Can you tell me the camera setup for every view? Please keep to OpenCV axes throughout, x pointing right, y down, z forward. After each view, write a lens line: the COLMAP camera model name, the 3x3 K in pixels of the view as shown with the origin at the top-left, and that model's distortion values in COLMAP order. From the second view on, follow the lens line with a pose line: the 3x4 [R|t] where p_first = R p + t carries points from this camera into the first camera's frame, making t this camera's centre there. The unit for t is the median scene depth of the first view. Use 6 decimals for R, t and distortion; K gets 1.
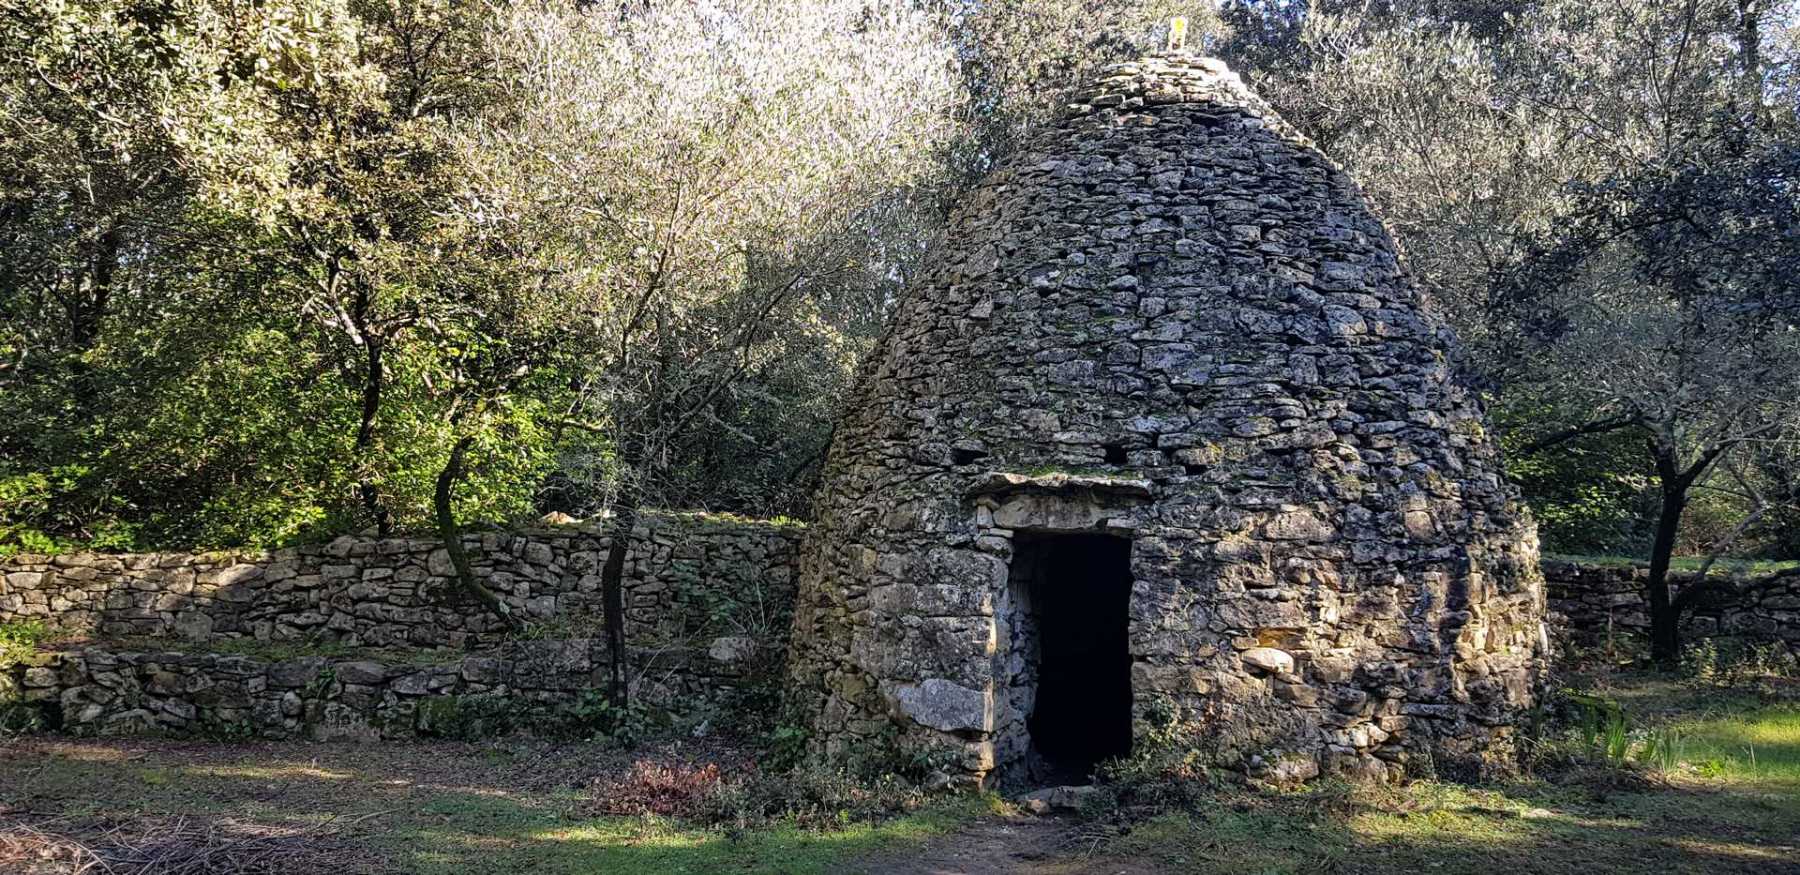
lens RADIAL K [[1413.2, 0, 873.7], [0, 1413.2, 436.2], [0, 0, 1]] dist [0.137106, -0.289564]
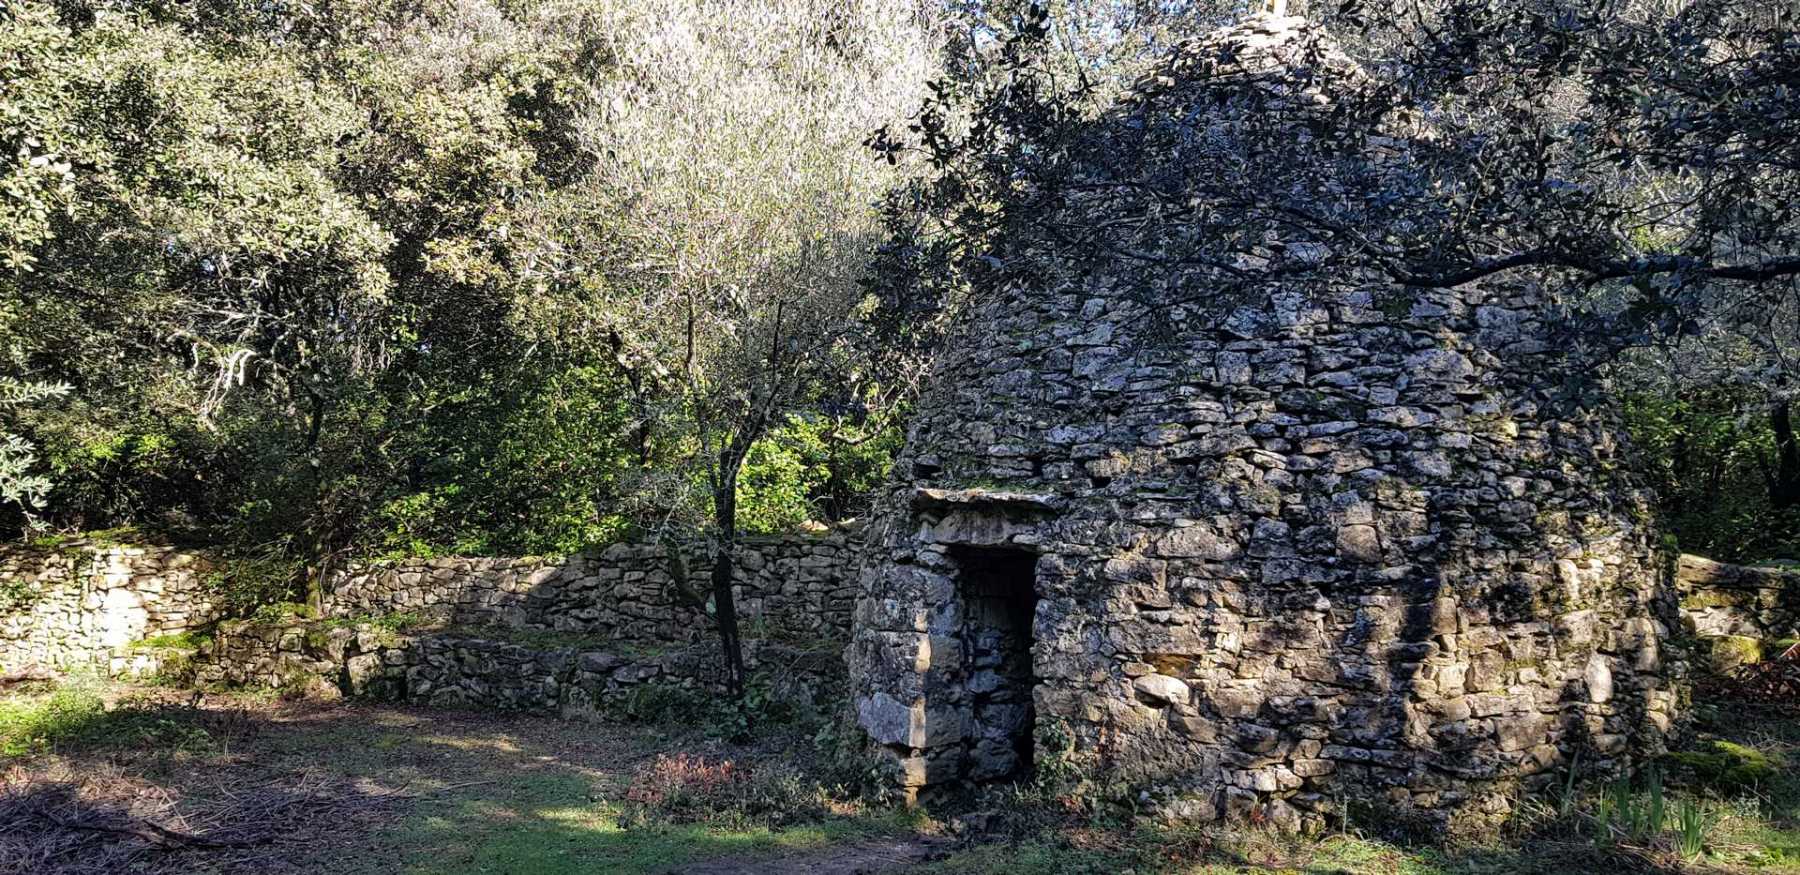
lens RADIAL K [[1413.2, 0, 873.7], [0, 1413.2, 436.2], [0, 0, 1]] dist [0.137106, -0.289564]
pose [[0.894480, -0.032587, -0.445918, 0.504897], [0.034558, 0.999396, -0.003713, -0.008386], [0.445770, -0.012089, 0.895066, 0.094509]]
